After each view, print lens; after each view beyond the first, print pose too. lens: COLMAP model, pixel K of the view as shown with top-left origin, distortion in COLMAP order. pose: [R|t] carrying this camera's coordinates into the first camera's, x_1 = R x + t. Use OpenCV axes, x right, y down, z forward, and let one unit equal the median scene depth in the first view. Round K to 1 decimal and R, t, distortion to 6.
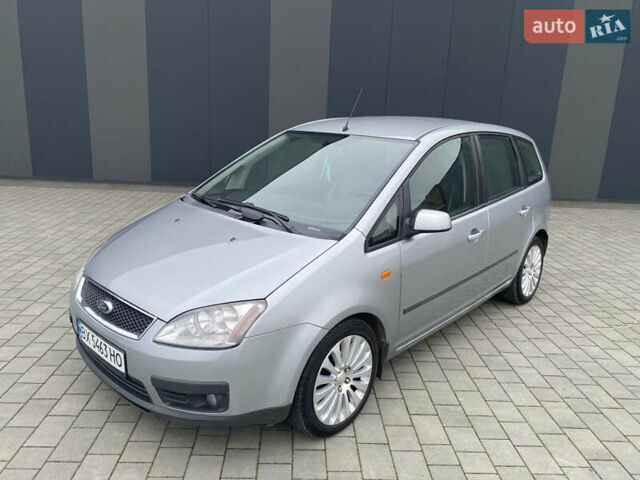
lens RADIAL K [[488.0, 0, 320.0], [0, 488.0, 240.0], [0, 0, 1]] dist [0.037704, -0.026649]
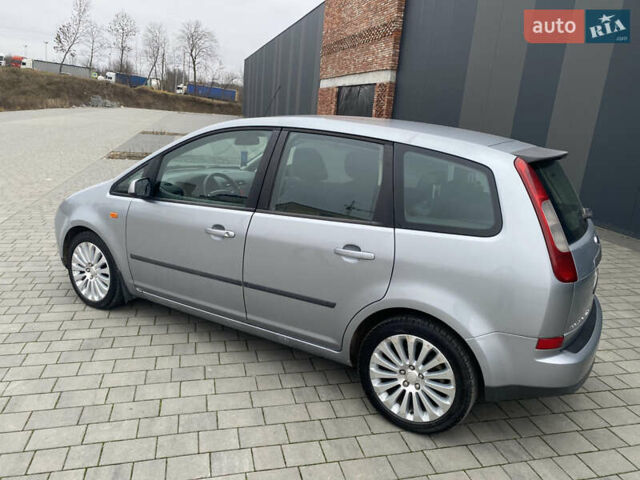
lens RADIAL K [[488.0, 0, 320.0], [0, 488.0, 240.0], [0, 0, 1]] dist [0.037704, -0.026649]
pose [[0.208471, 0.224013, -0.952028, 1.567738], [-0.311355, 0.937973, 0.152527, -0.250868], [0.927145, 0.264621, 0.265288, 1.187666]]
